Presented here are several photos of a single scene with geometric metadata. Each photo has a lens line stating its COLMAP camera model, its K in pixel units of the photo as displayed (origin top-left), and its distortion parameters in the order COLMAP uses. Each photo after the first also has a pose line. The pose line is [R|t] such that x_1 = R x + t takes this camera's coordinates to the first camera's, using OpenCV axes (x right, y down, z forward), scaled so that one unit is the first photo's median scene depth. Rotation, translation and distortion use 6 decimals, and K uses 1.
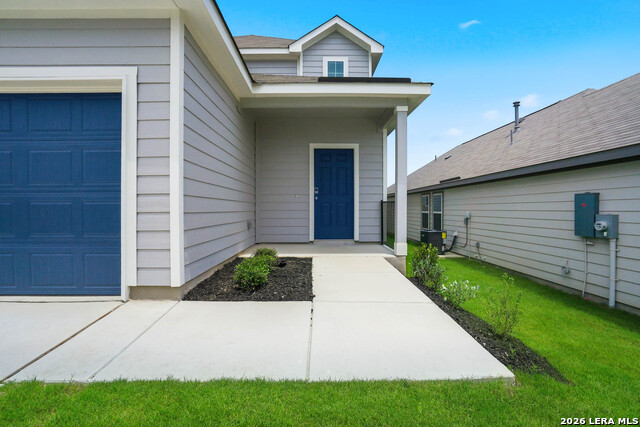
lens RADIAL K [[300.2, 0, 318.1], [0, 300.2, 210.4], [0, 0, 1]] dist [-0.026990, 0.003614]
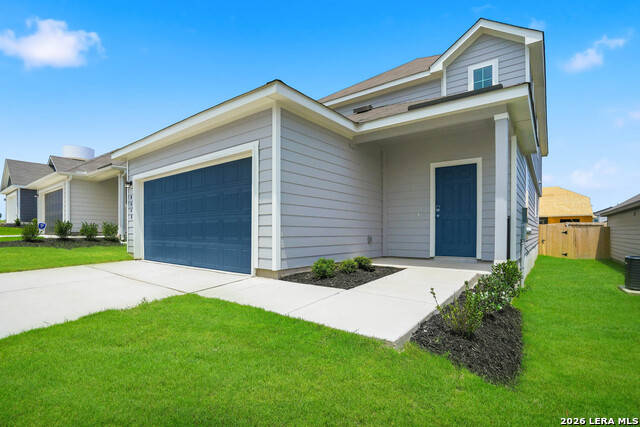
lens RADIAL K [[300.2, 0, 314.5], [0, 300.2, 238.4], [0, 0, 1]] dist [-0.026990, 0.003614]
pose [[0.787628, 0.017644, -0.615899, 0.299385], [-0.005087, 0.999742, 0.022135, 0.016766], [0.616130, -0.014301, 0.787514, -0.069541]]
